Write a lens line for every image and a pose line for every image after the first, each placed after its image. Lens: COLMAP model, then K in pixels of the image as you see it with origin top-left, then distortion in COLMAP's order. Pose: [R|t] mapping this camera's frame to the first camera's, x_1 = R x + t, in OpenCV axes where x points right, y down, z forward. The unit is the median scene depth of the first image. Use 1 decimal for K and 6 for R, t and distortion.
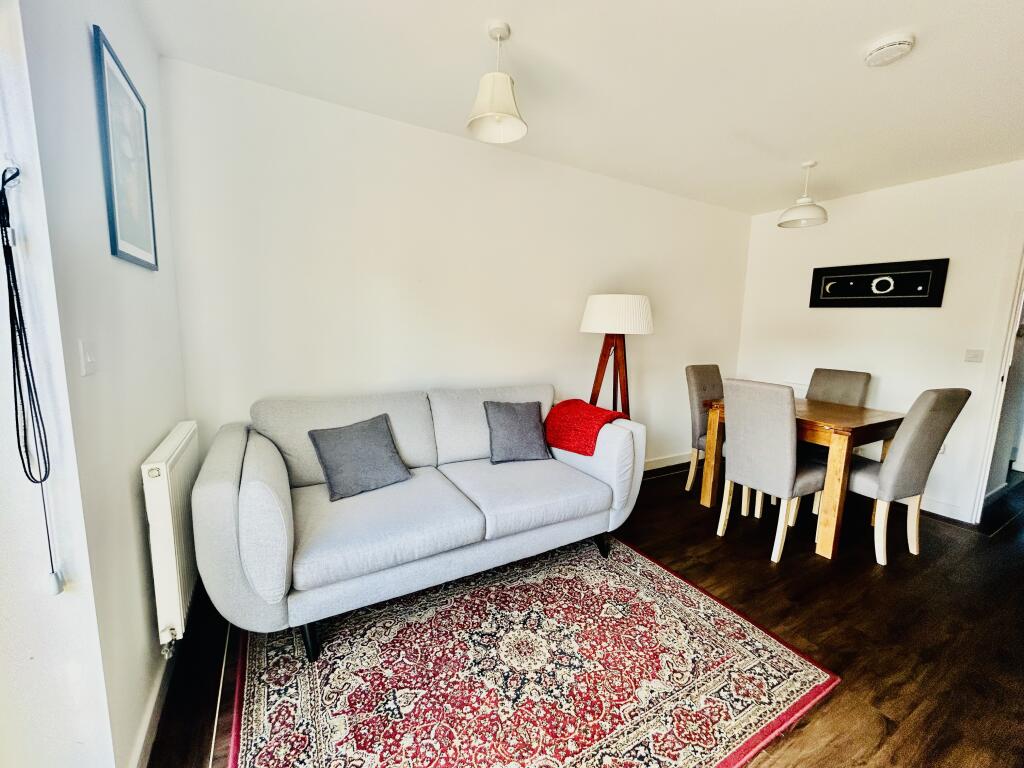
lens RADIAL K [[413.9, 0, 512.0], [0, 413.9, 384.0], [0, 0, 1]] dist [0.001913, 0.000468]
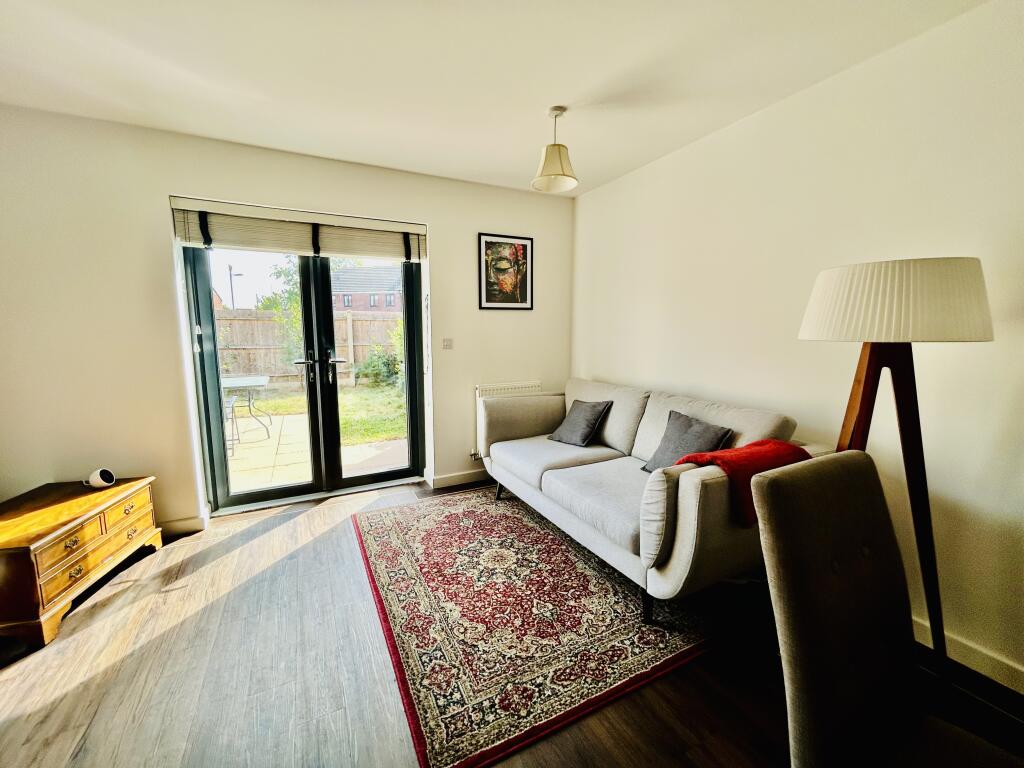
lens RADIAL K [[413.9, 0, 512.0], [0, 413.9, 384.0], [0, 0, 1]] dist [0.001913, 0.000468]
pose [[-0.049108, 0.107343, -0.993008, 1.328303], [-0.136415, 0.984171, 0.113134, -0.113844], [0.989434, 0.141017, -0.033688, 0.974726]]
